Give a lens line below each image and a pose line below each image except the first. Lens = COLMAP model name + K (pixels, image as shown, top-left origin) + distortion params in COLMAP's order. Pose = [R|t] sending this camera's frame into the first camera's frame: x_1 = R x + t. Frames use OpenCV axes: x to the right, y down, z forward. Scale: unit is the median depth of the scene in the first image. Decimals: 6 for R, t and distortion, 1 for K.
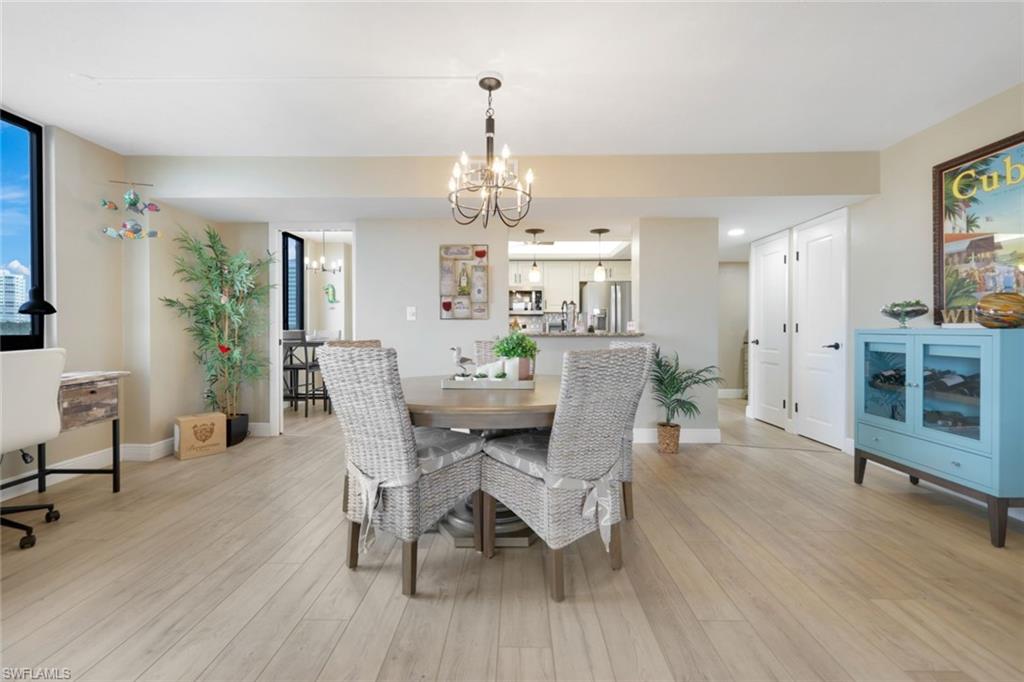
lens RADIAL K [[444.9, 0, 516.3], [0, 444.9, 335.0], [0, 0, 1]] dist [0.000174, -0.000248]
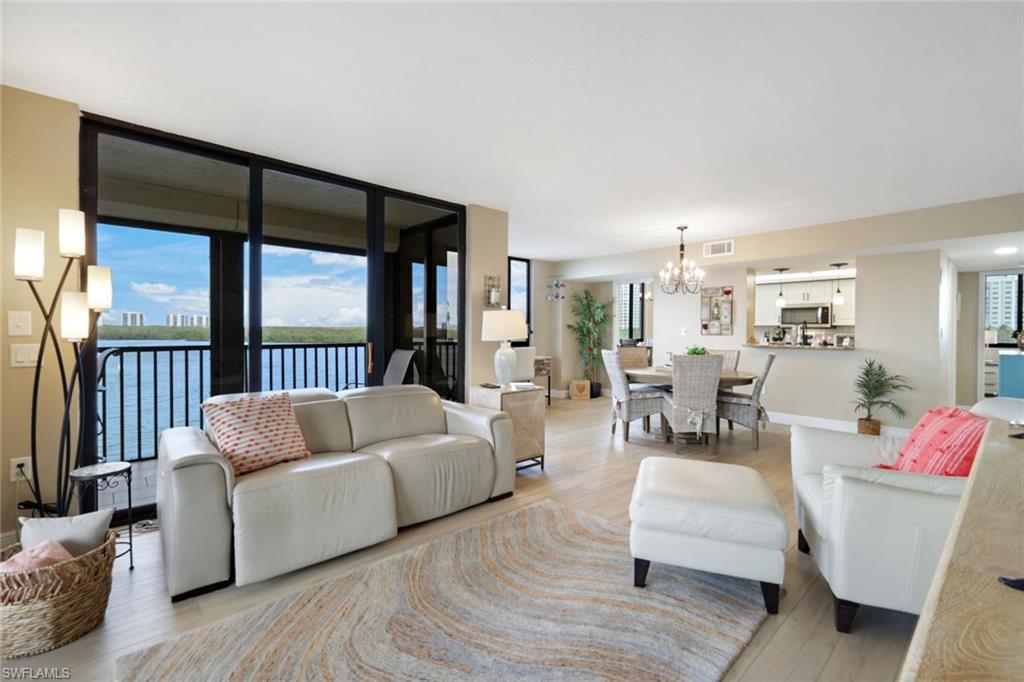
lens RADIAL K [[444.9, 0, 516.3], [0, 444.9, 335.0], [0, 0, 1]] dist [0.000174, -0.000248]
pose [[0.684882, 0.010964, -0.728571, 0.613886], [-0.013522, 0.999906, 0.002337, -0.033989], [0.728528, 0.008251, 0.684966, -0.658693]]
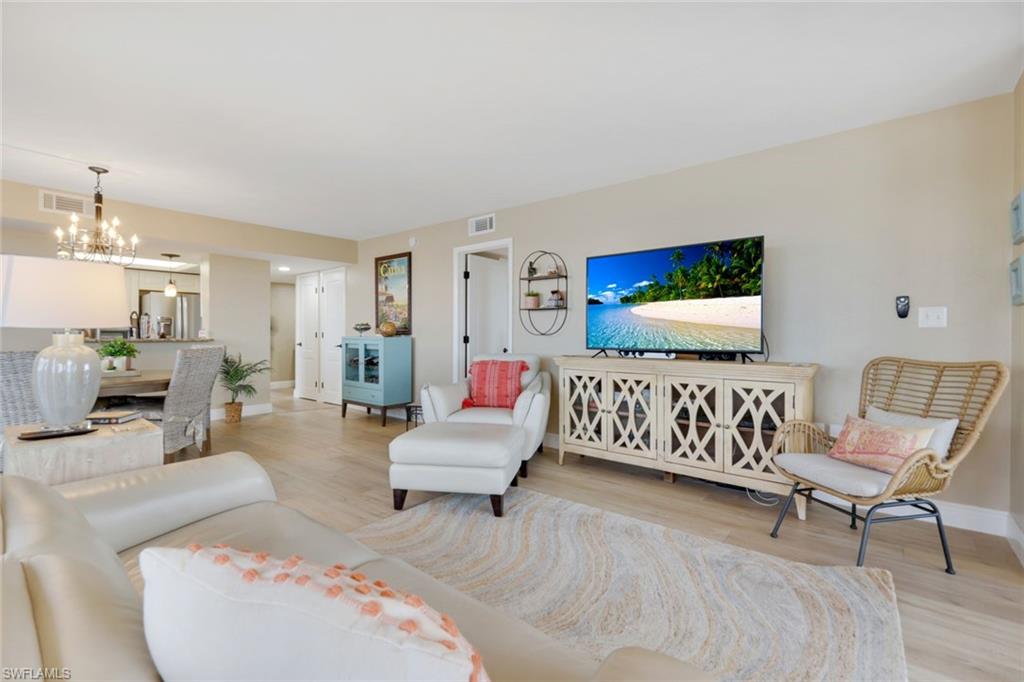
lens RADIAL K [[449.1, 0, 503.4], [0, 449.1, 338.6], [0, 0, 1]] dist [-0.000170, 0.000040]
pose [[0.641544, -0.004206, 0.767075, -0.220921], [0.002840, 0.999991, 0.003108, -0.007289], [-0.767081, 0.000185, 0.641550, -0.627773]]
